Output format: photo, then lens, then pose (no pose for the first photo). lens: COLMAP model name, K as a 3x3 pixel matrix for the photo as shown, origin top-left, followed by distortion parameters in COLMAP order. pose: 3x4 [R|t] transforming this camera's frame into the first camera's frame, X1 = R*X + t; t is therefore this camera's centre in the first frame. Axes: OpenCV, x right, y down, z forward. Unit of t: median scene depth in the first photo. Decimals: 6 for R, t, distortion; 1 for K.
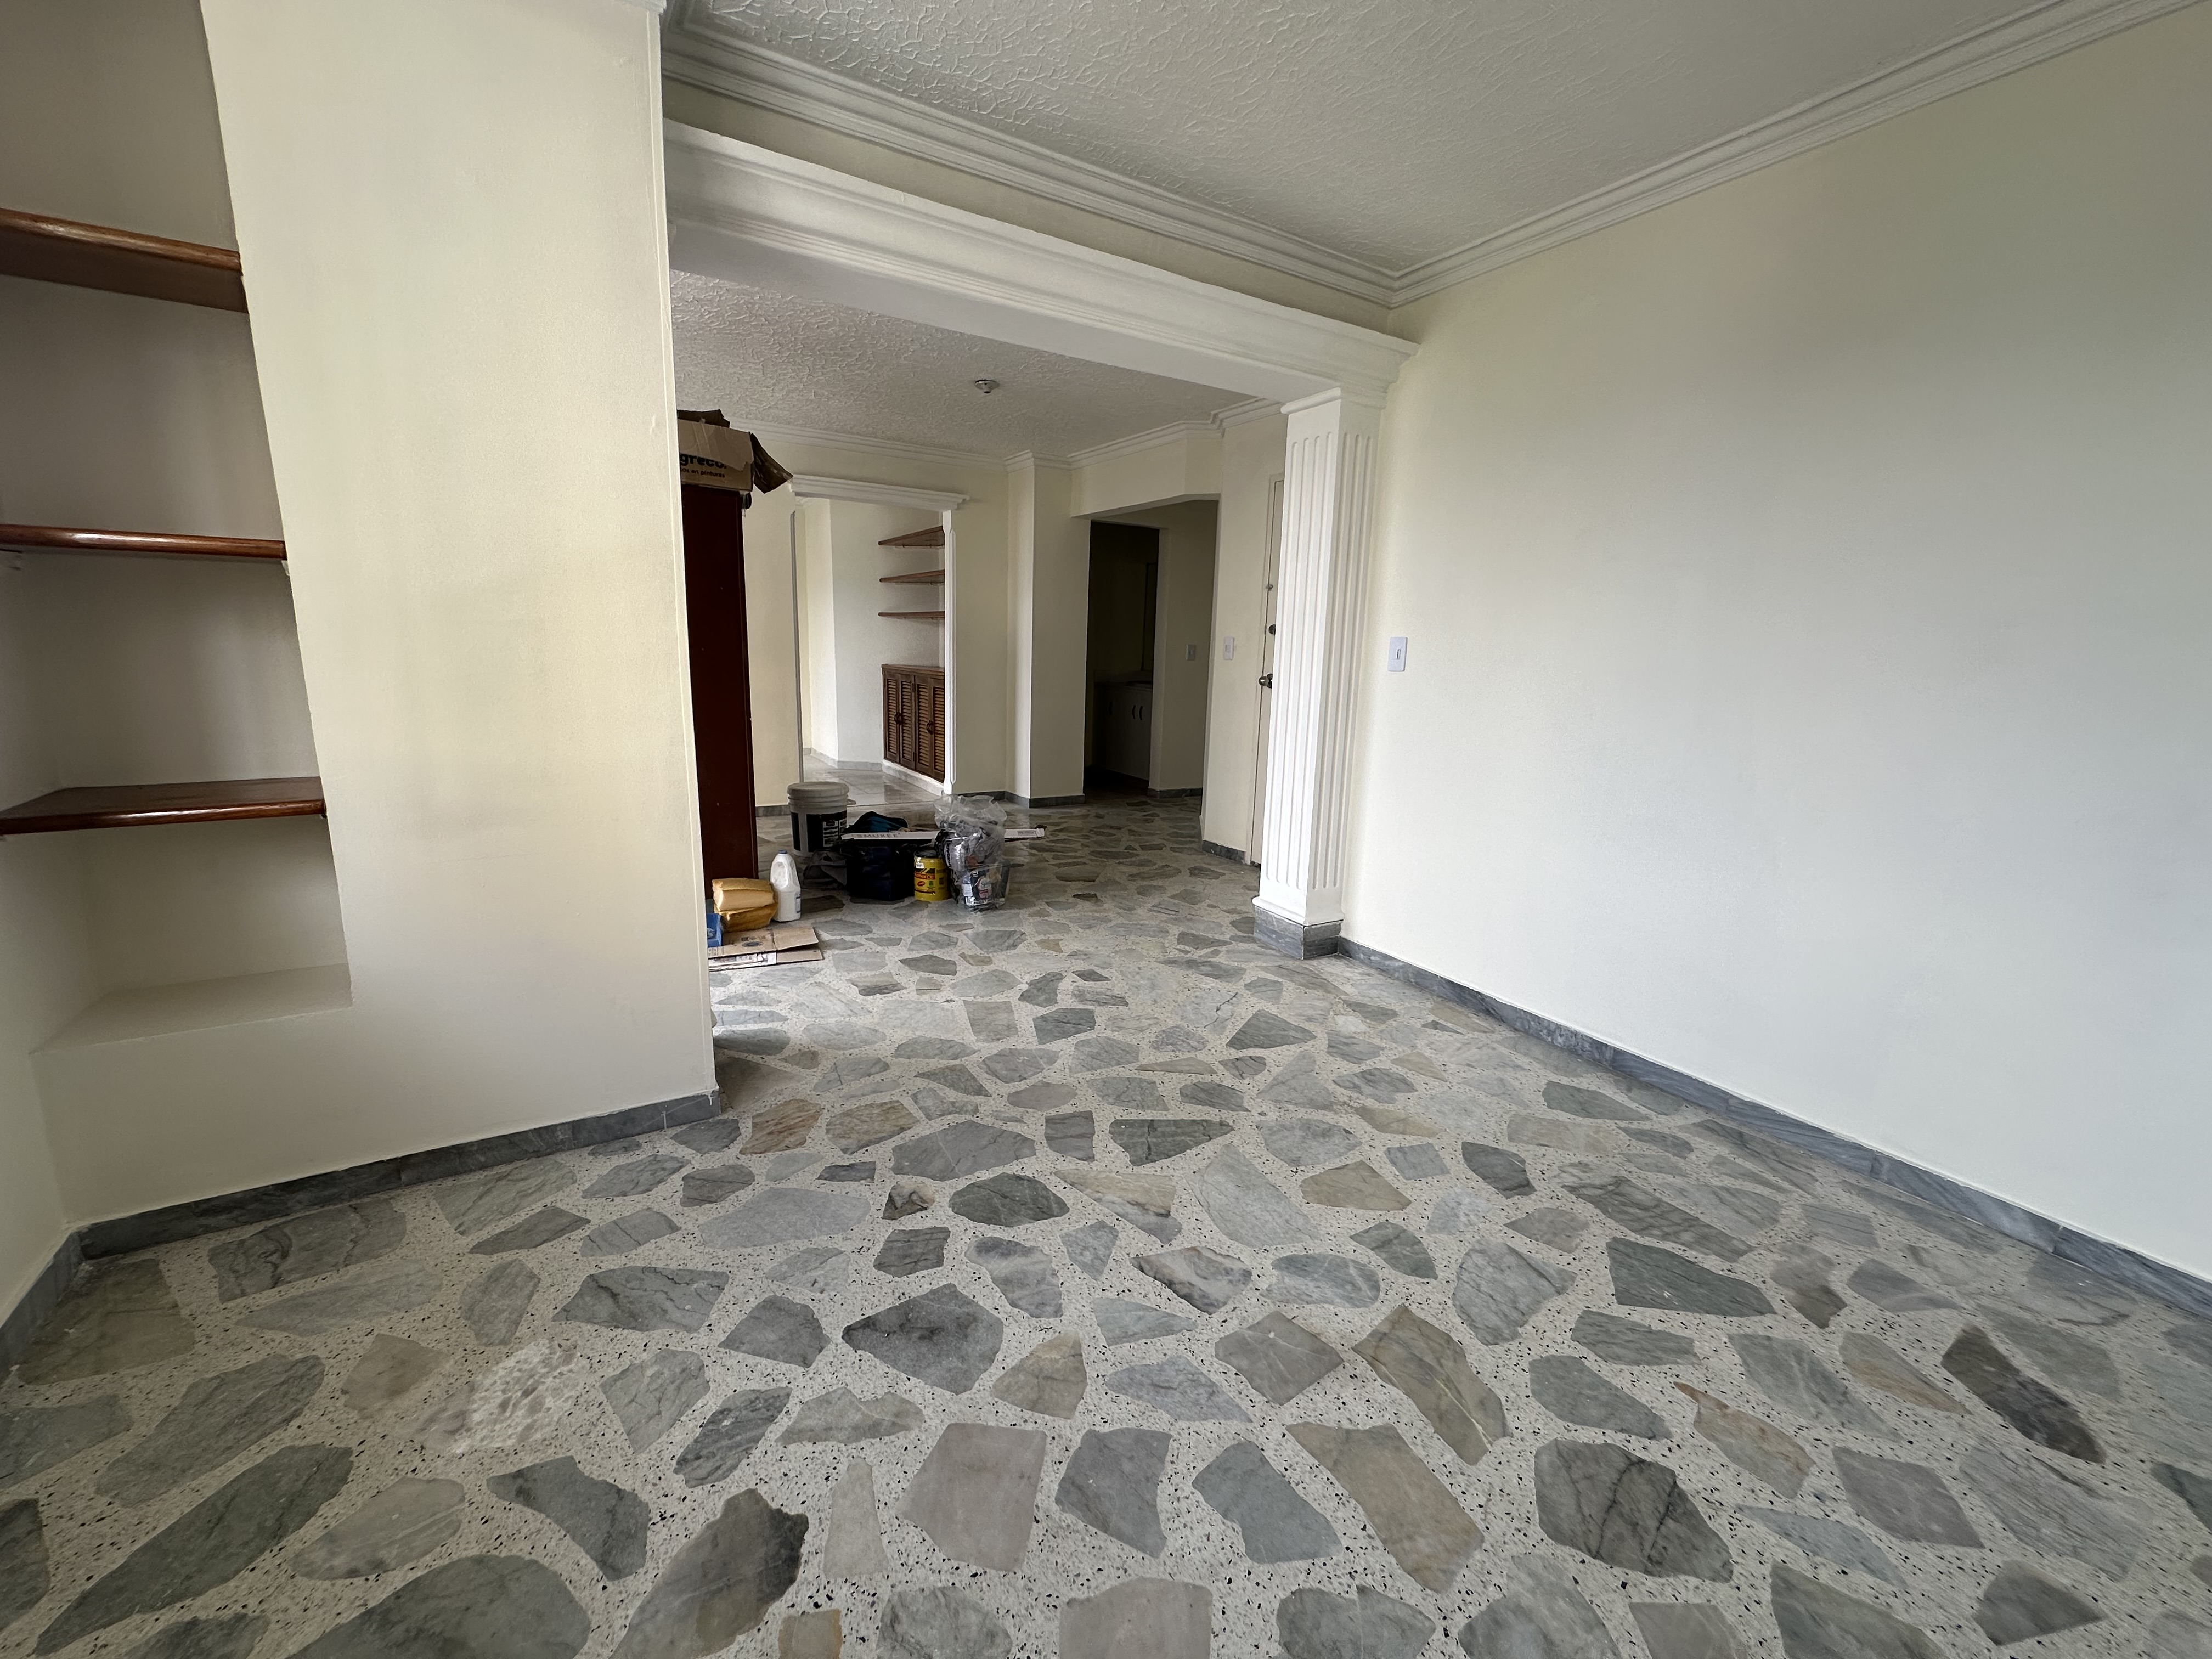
lens RADIAL K [[884.9, 0, 1104.6], [0, 884.9, 822.0], [0, 0, 1]] dist [-0.005848, 0.002422]
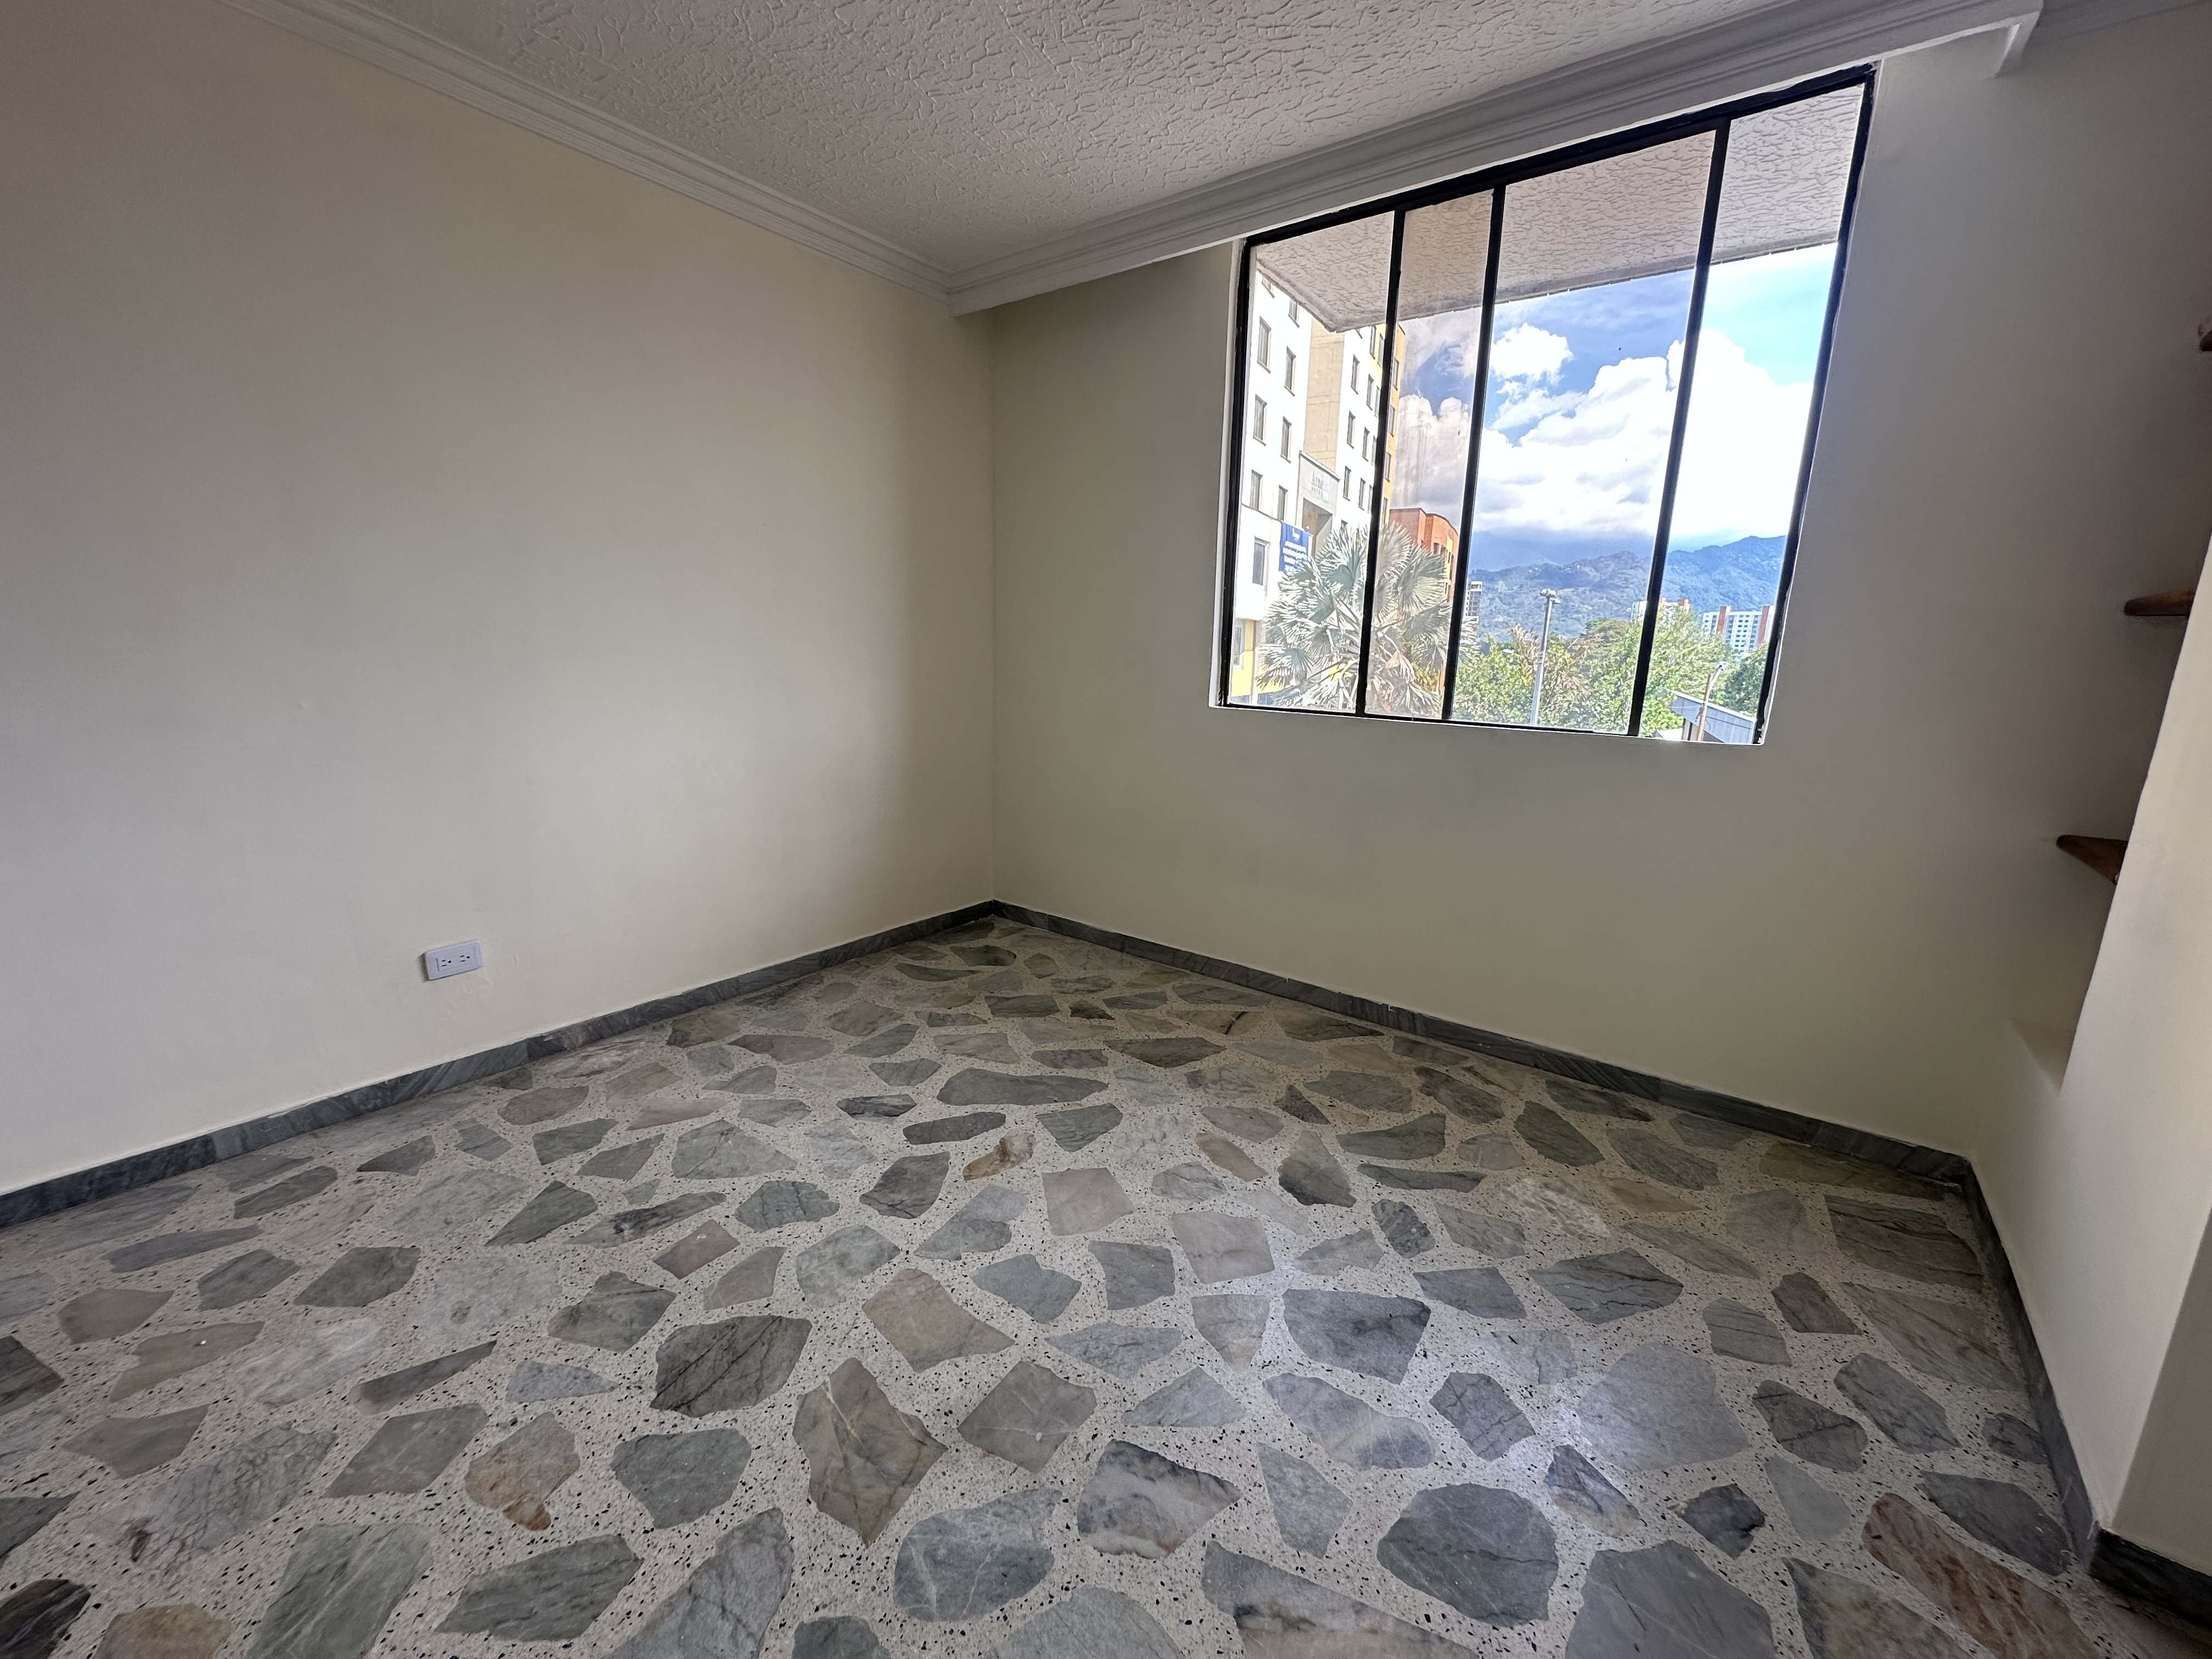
lens RADIAL K [[884.9, 0, 1104.7], [0, 884.9, 828.9], [0, 0, 1]] dist [-0.005848, 0.002422]
pose [[-0.934868, 0.019784, -0.354444, 0.458934], [-0.121254, 0.920602, 0.371200, -0.315934], [0.333645, 0.390001, -0.858242, 1.660858]]
